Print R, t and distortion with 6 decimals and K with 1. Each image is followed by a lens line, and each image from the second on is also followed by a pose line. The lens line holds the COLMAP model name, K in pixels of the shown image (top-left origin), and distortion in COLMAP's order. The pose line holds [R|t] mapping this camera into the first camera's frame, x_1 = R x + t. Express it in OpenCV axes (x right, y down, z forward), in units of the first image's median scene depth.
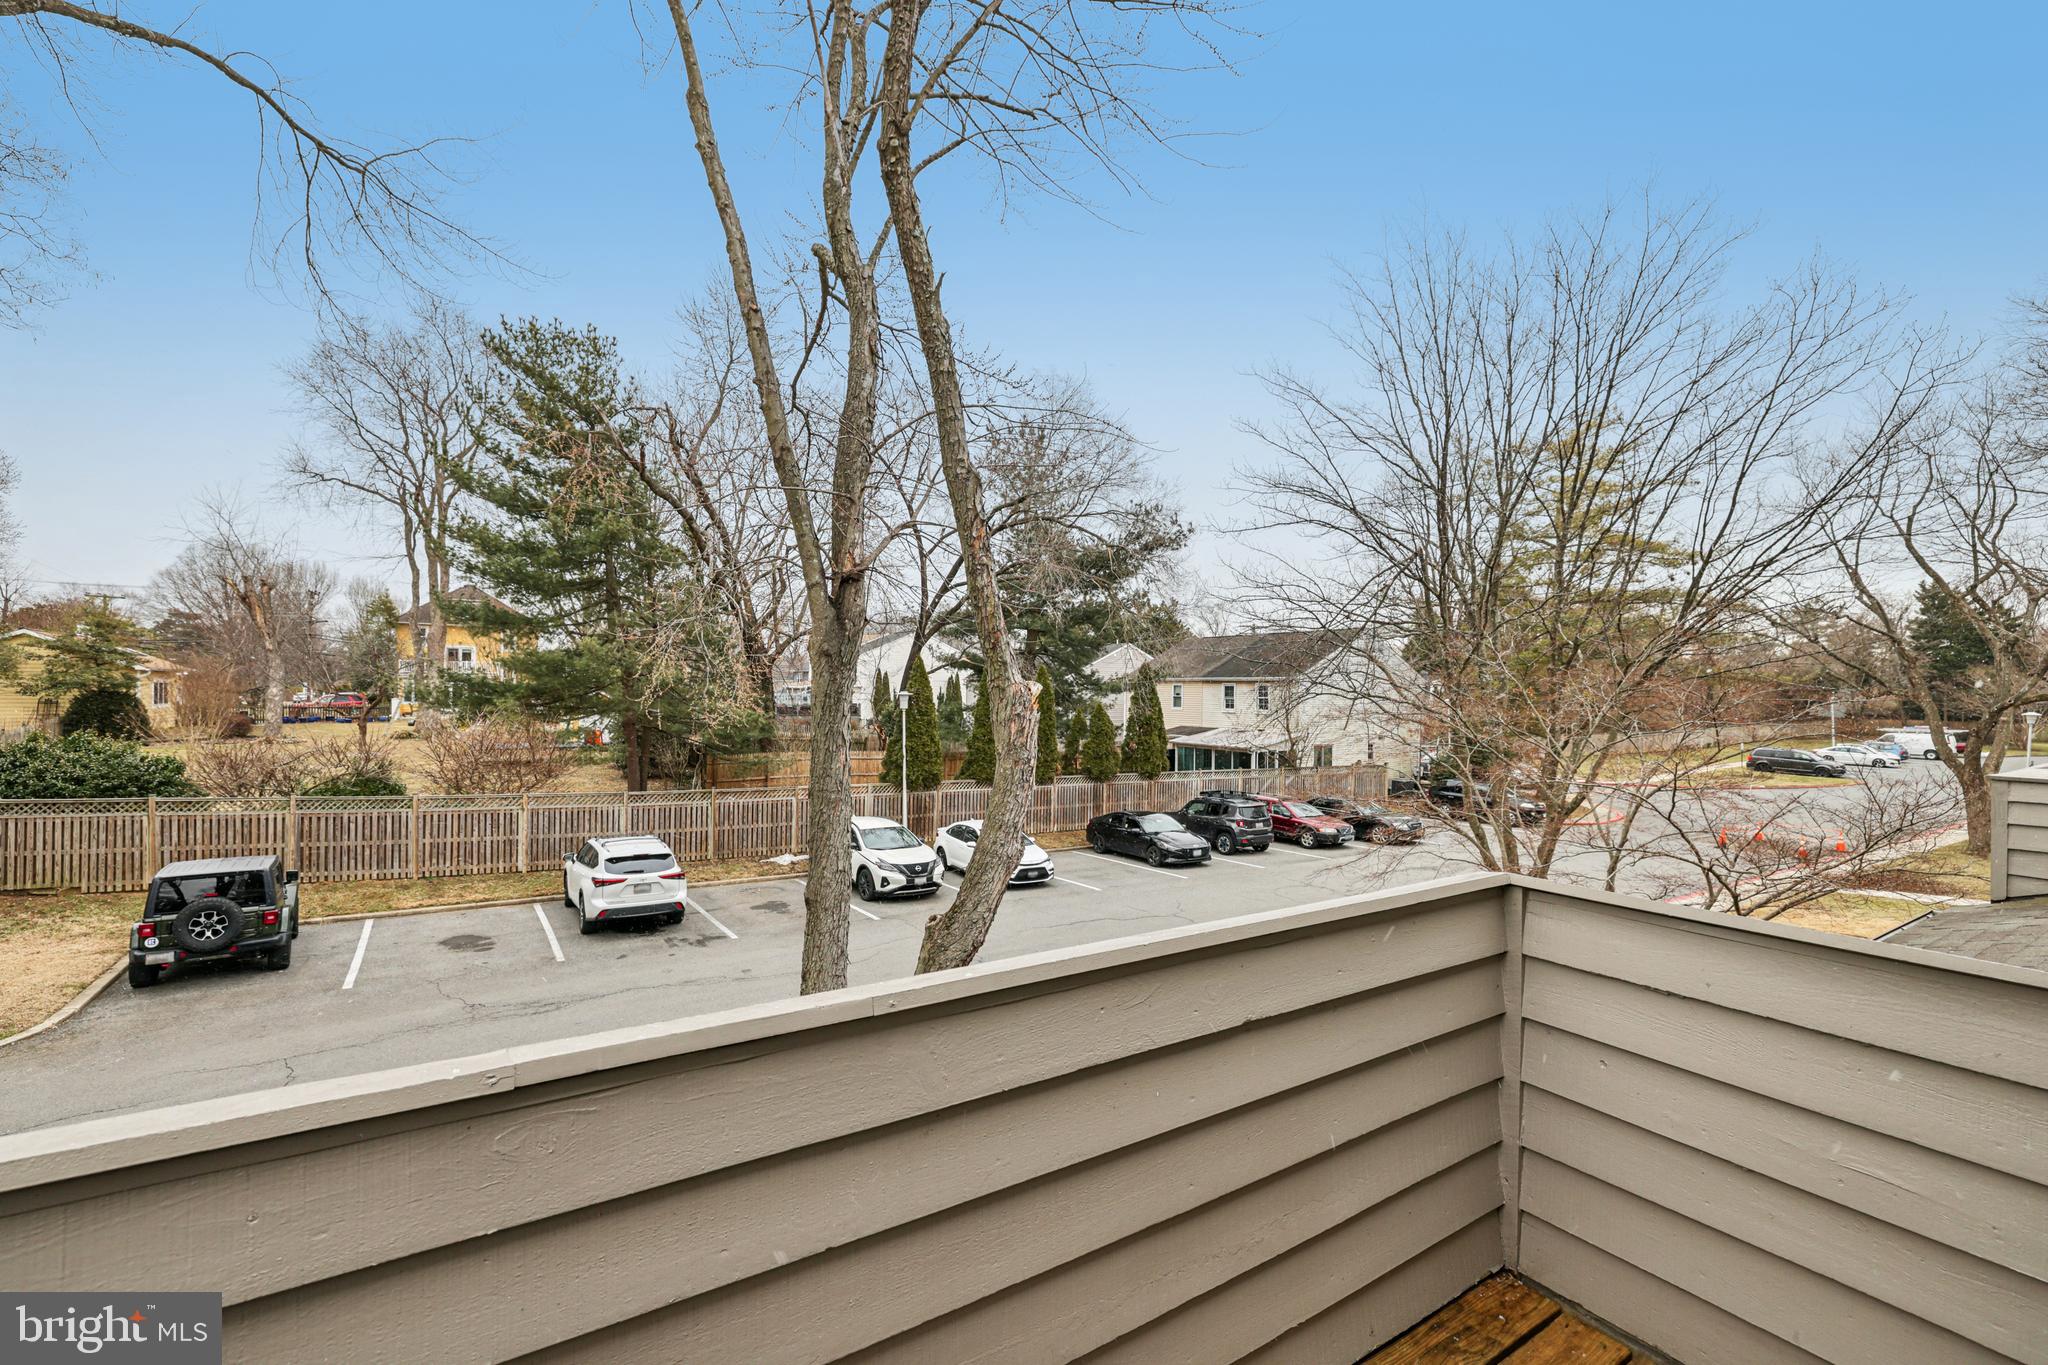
lens RADIAL K [[869.7, 0, 1024.9], [0, 869.7, 694.6], [0, 0, 1]] dist [-0.000947, 0.000200]
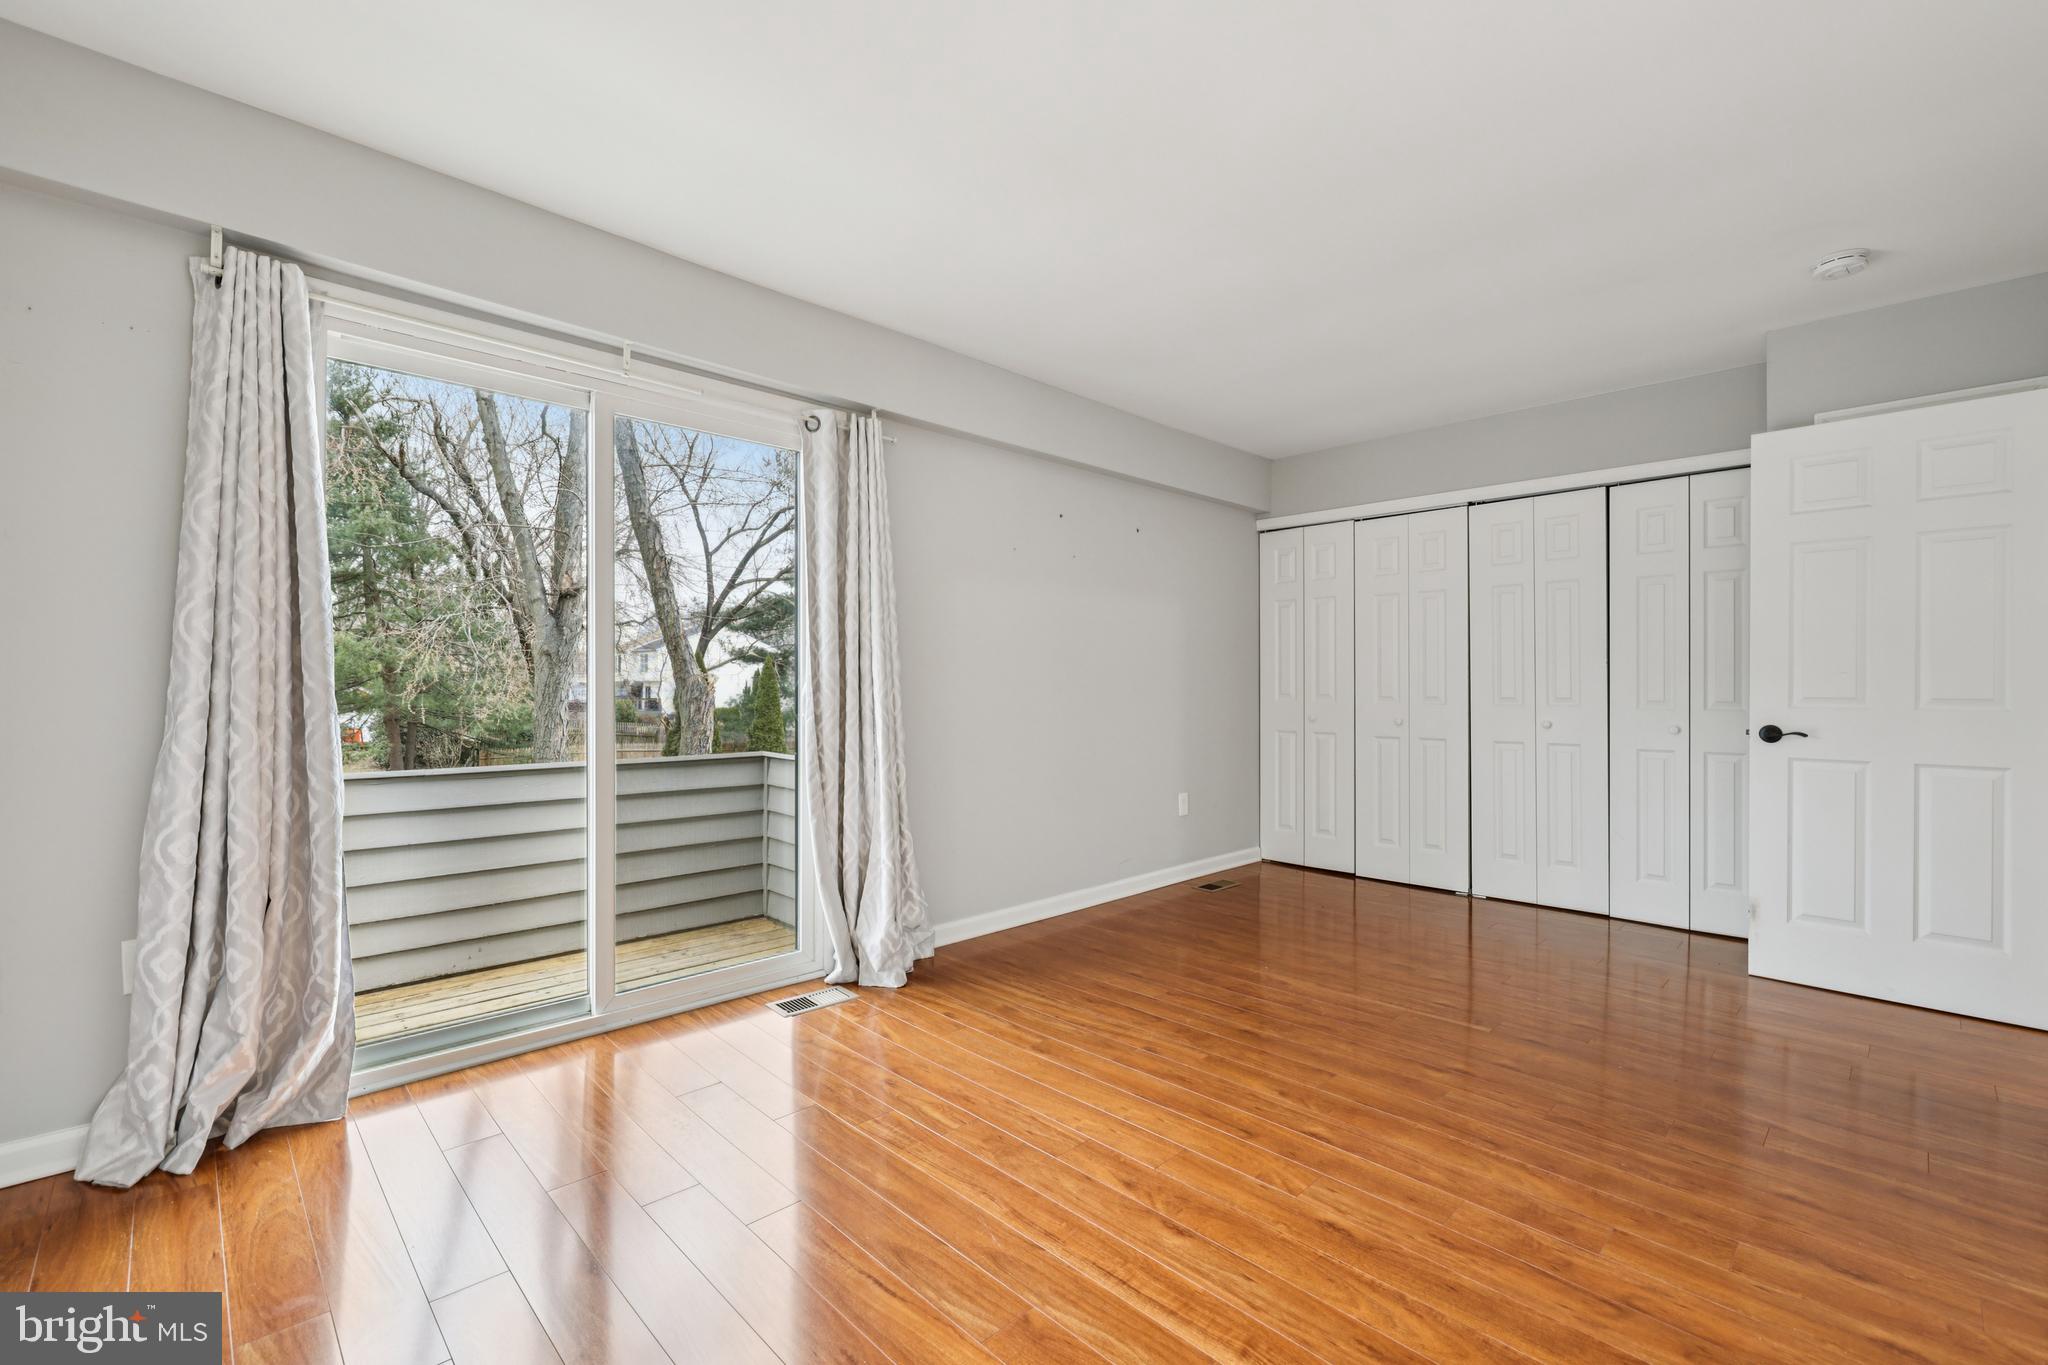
lens RADIAL K [[869.7, 0, 1018.8], [0, 869.7, 685.0], [0, 0, 1]] dist [-0.000947, 0.000200]
pose [[0.981459, -0.010012, 0.191409, 0.085916], [0.010332, 0.999946, -0.000673, 0.003345], [-0.191392, 0.002638, 0.981510, -0.162765]]
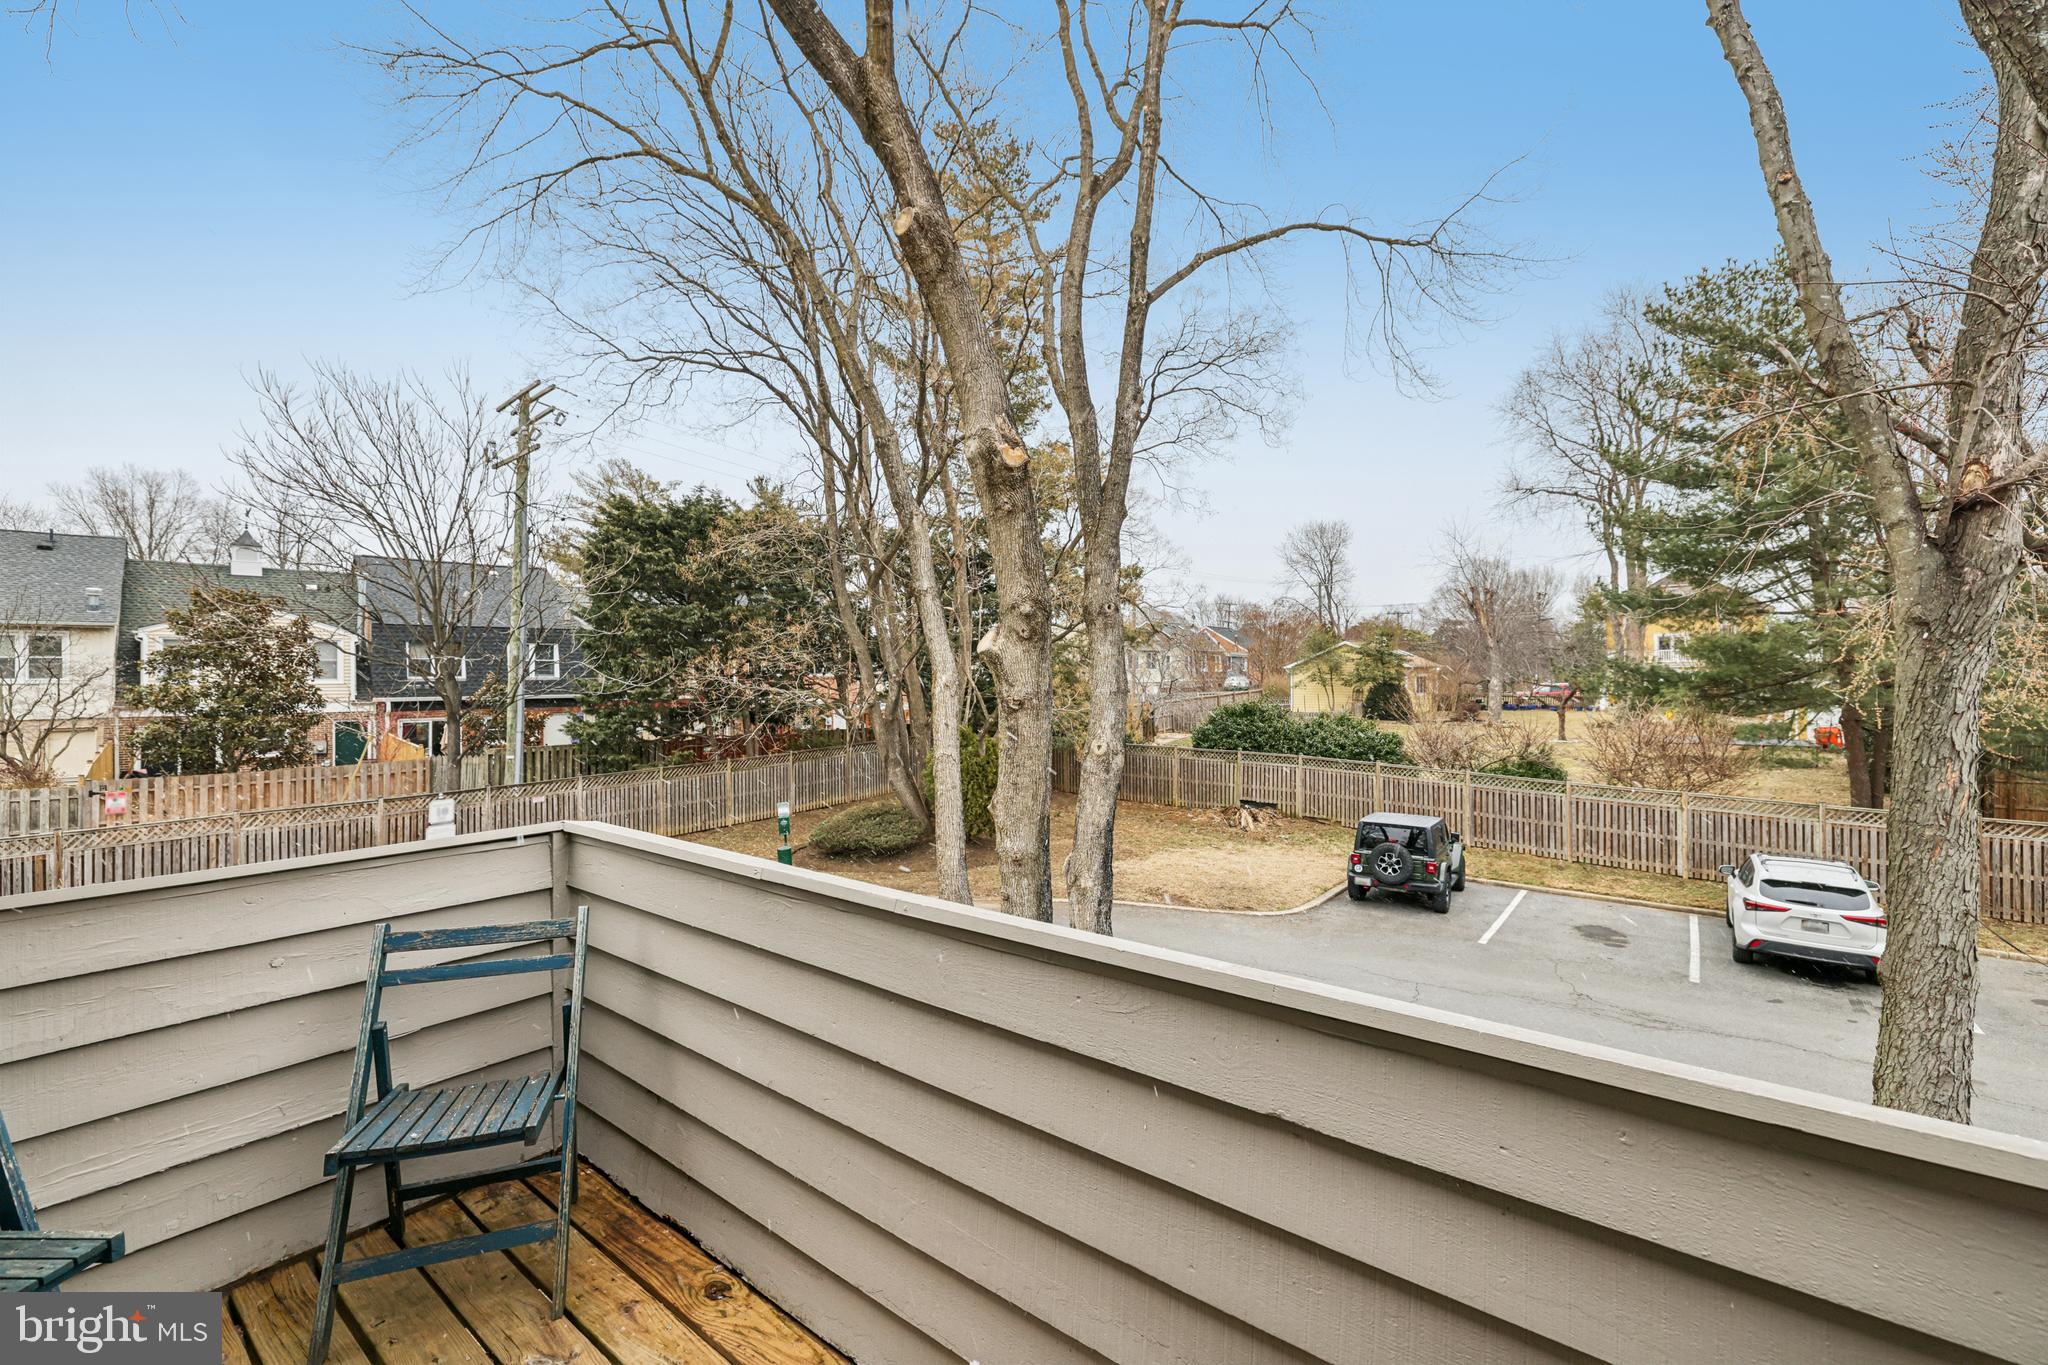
lens RADIAL K [[869.7, 0, 1024.2], [0, 869.7, 672.2], [0, 0, 1]] dist [-0.000947, 0.000200]
pose [[0.313841, -0.018483, -0.949296, 0.079462], [0.004646, 0.999828, -0.017931, 0.000649], [0.949464, 0.001217, 0.313873, 0.049166]]
